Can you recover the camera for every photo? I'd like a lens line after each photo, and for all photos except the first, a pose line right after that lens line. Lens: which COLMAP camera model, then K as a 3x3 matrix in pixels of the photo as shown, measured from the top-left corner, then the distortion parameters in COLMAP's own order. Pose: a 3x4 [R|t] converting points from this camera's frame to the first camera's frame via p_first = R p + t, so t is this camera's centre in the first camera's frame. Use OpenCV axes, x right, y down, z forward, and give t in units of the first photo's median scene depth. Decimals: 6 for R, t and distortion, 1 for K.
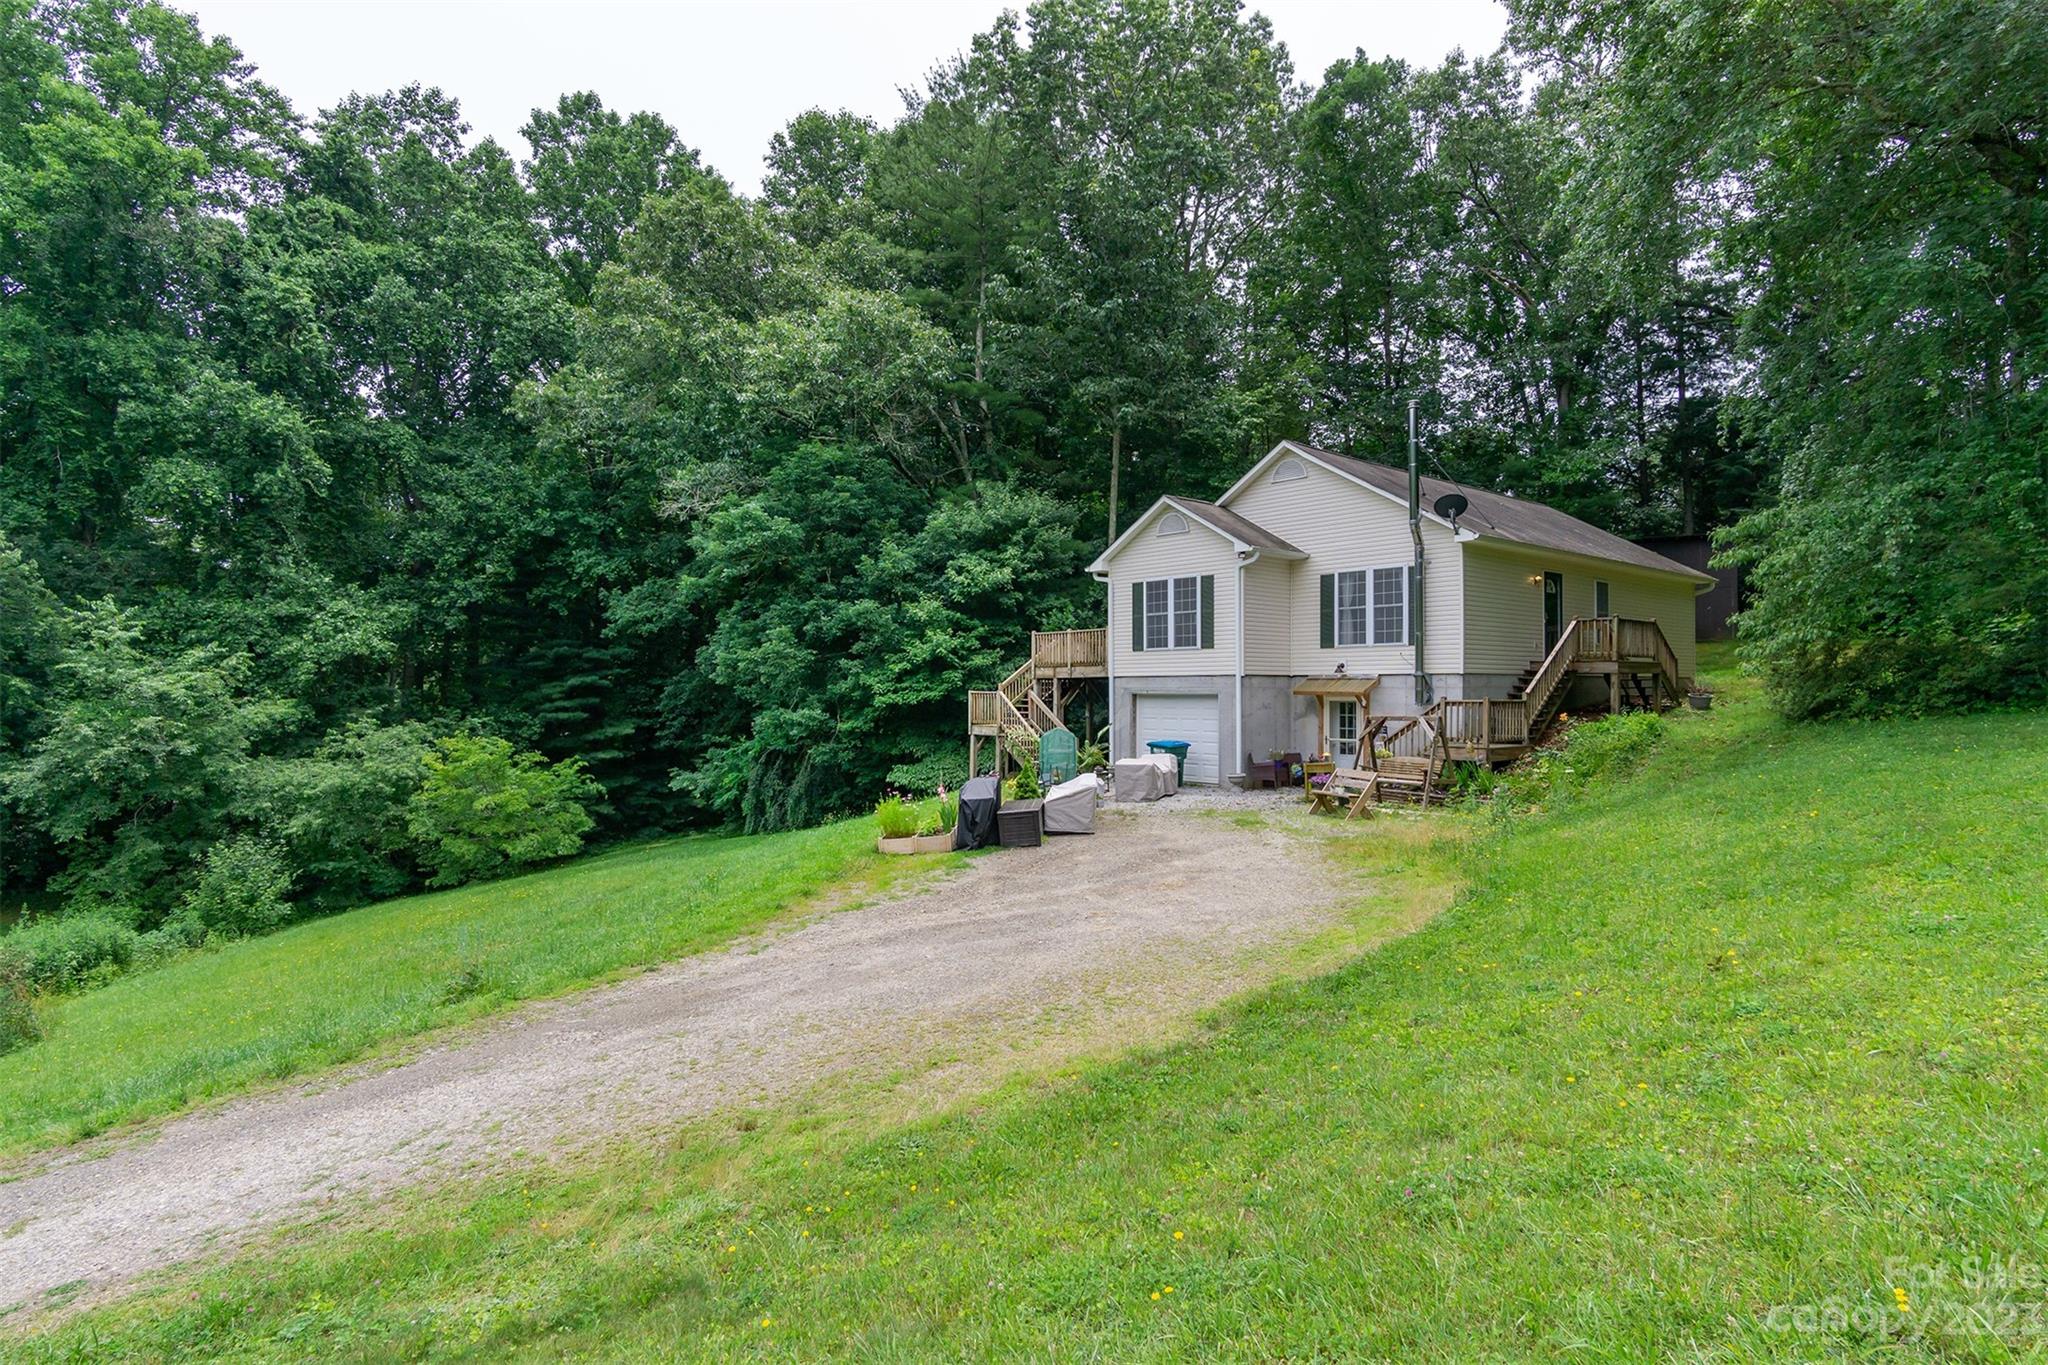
lens RADIAL K [[1082.8, 0, 1024.0], [0, 1082.8, 682.5], [0, 0, 1]] dist [0.001518, 0.000644]
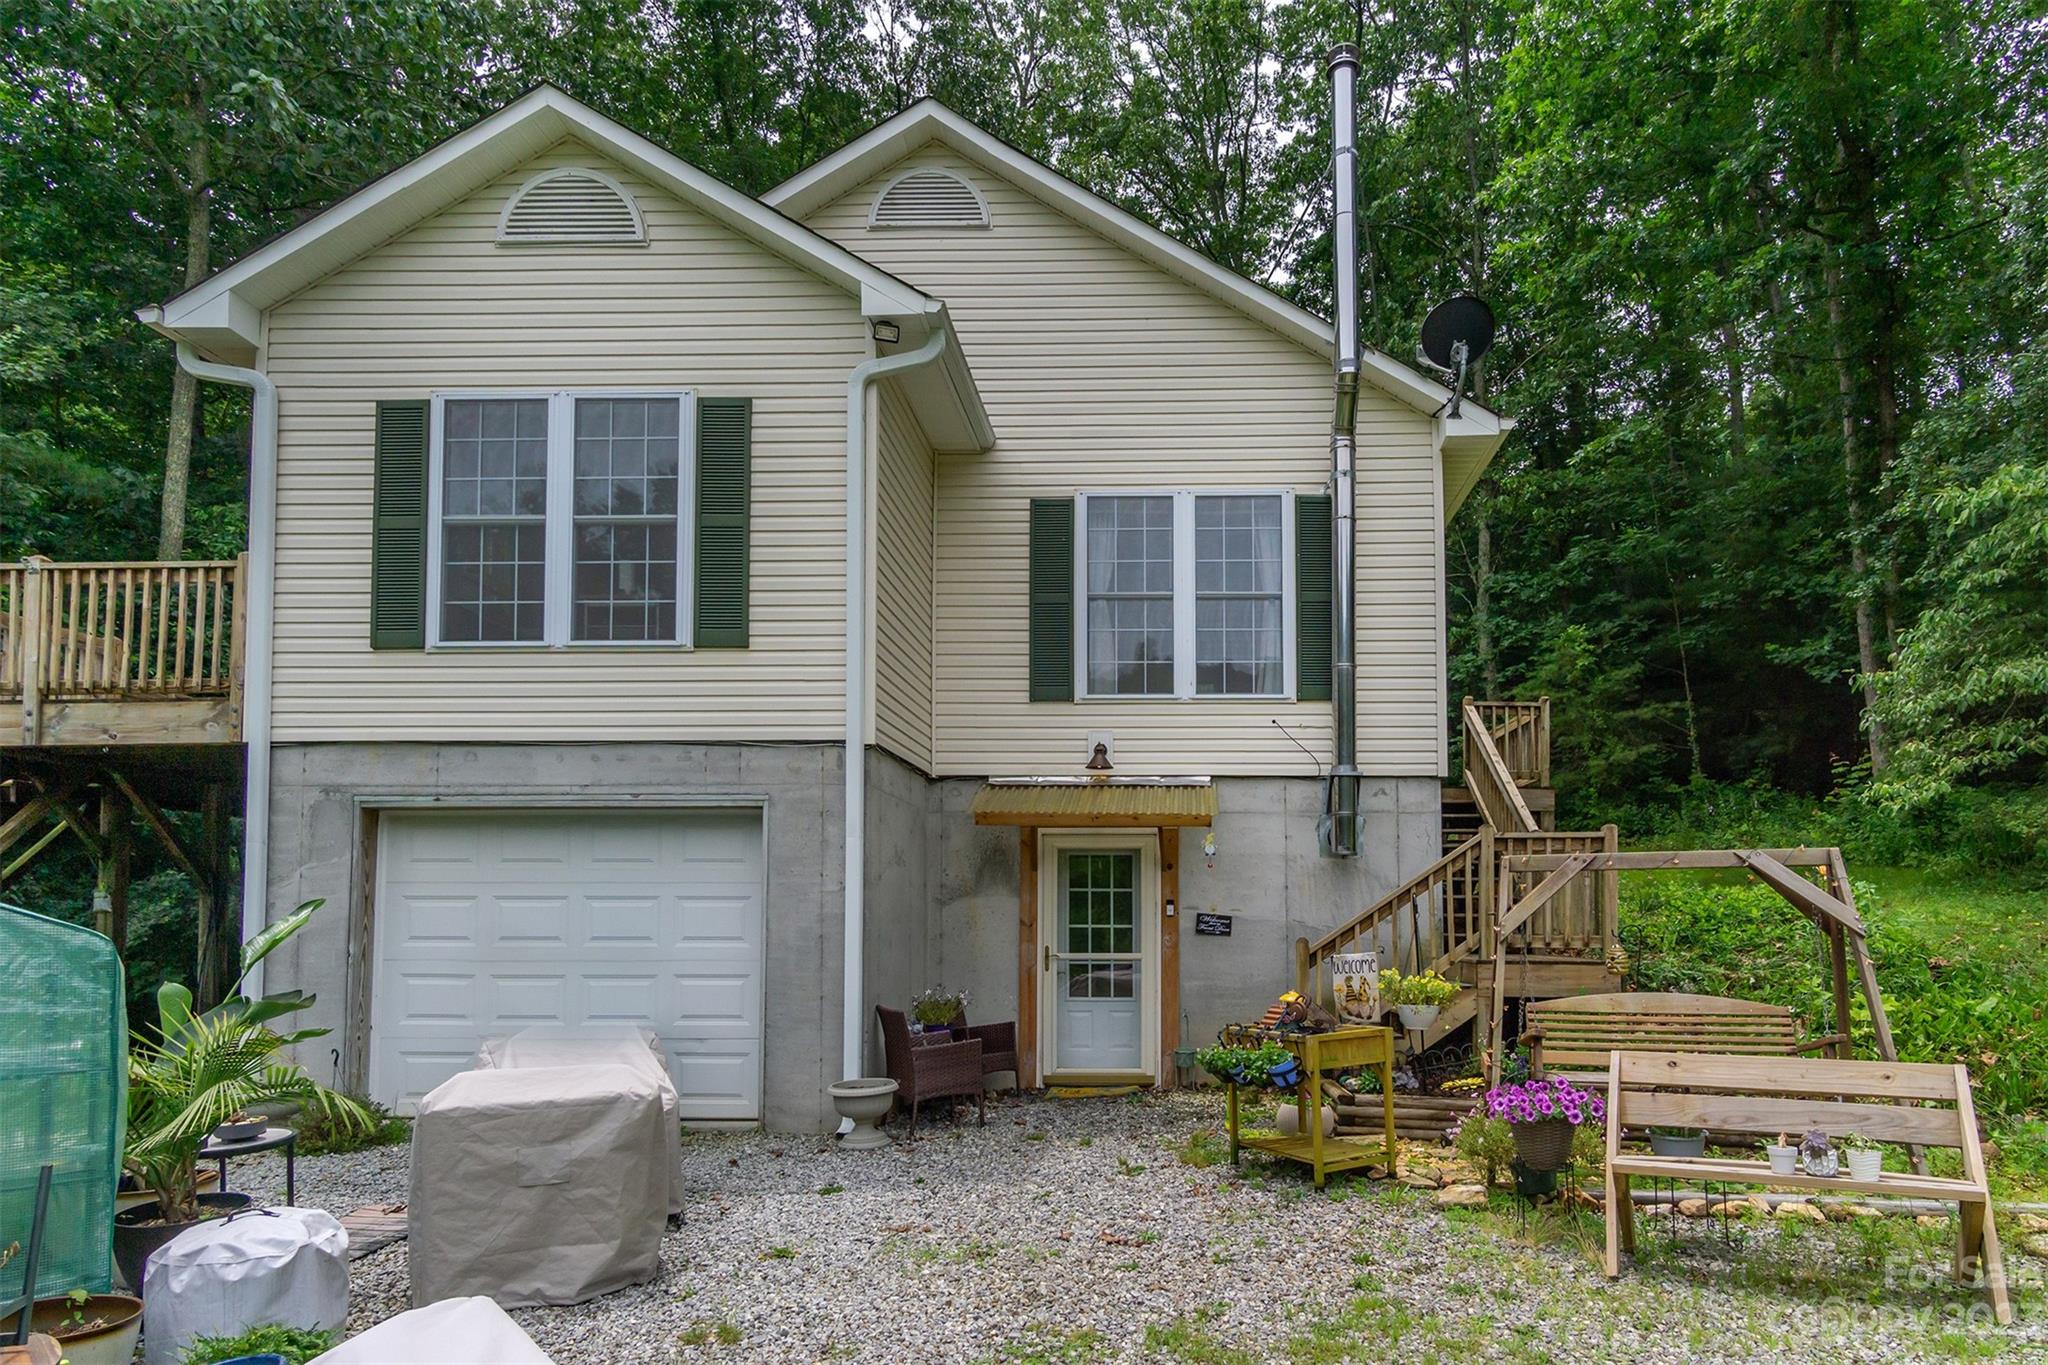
lens RADIAL K [[1145.3, 0, 1122.1], [0, 1145.3, 884.9], [0, 0, 1]] dist [0.001703, 0.001197]
pose [[0.673678, 0.030608, 0.738391, 0.018484], [-0.006867, 0.999358, -0.035161, 0.040233], [-0.738993, 0.018616, 0.673456, 0.704342]]
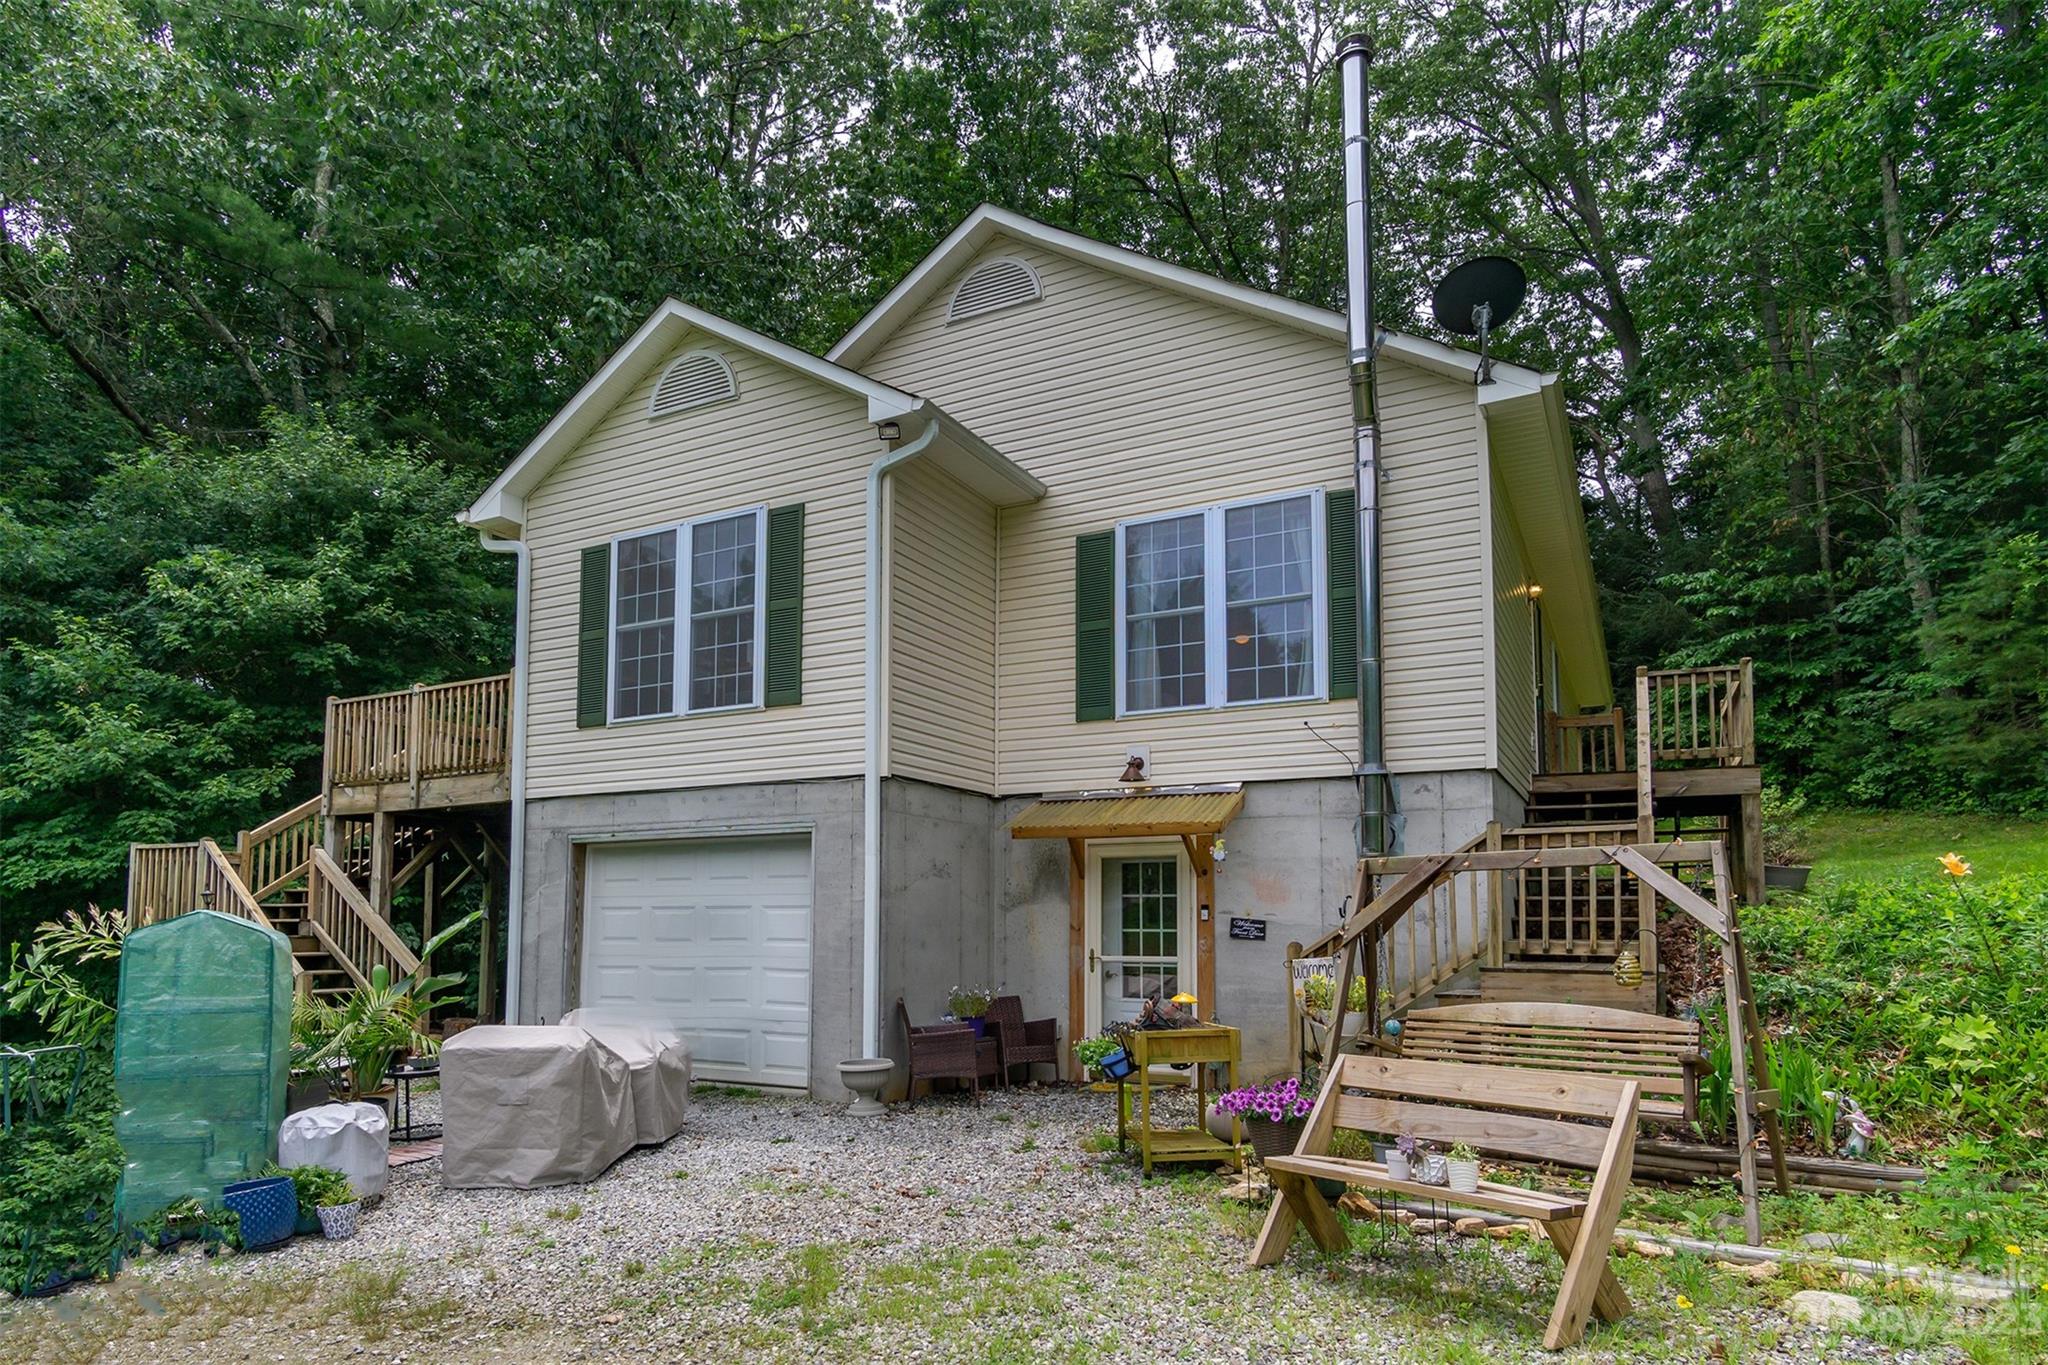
lens RADIAL K [[1189.6, 0, 964.0], [0, 1189.6, 849.9], [0, 0, 1]] dist [0.003063, 0.000242]
pose [[0.938494, 0.029517, 0.344033, 0.089918], [-0.007783, 0.997895, -0.064384, 0.039830], [-0.345209, 0.057746, 0.936748, 0.602484]]
